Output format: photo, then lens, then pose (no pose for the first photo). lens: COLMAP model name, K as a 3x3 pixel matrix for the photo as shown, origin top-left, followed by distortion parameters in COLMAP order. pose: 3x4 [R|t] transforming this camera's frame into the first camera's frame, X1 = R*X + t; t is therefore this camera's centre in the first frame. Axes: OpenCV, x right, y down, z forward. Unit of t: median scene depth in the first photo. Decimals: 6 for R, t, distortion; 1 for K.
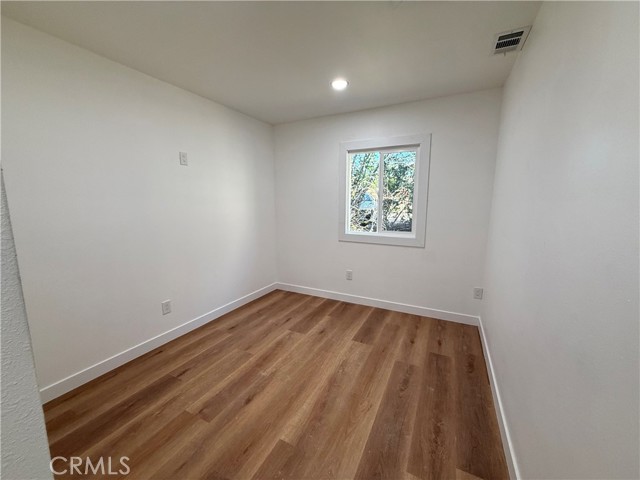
lens RADIAL K [[254.9, 0, 320.0], [0, 254.9, 240.0], [0, 0, 1]] dist [0.000072, -0.000111]
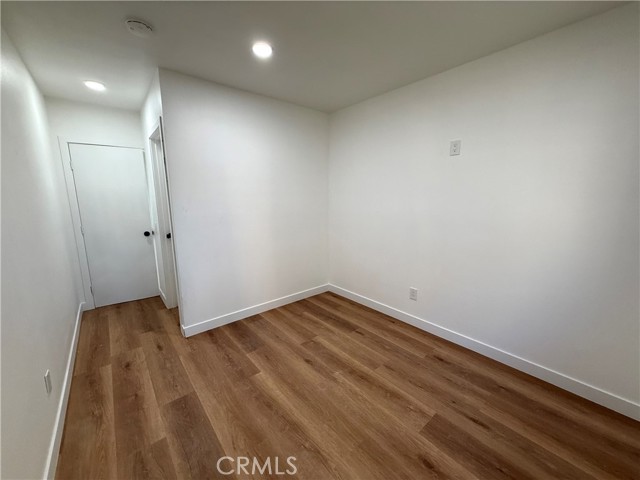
lens RADIAL K [[254.4, 0, 319.1], [0, 254.4, 240.1], [0, 0, 1]] dist [0.001180, -0.000008]
pose [[-0.388605, 0.161888, -0.907071, 0.599687], [-0.136644, 0.963433, 0.230487, -0.182320], [0.911216, 0.213515, -0.352274, 1.144349]]
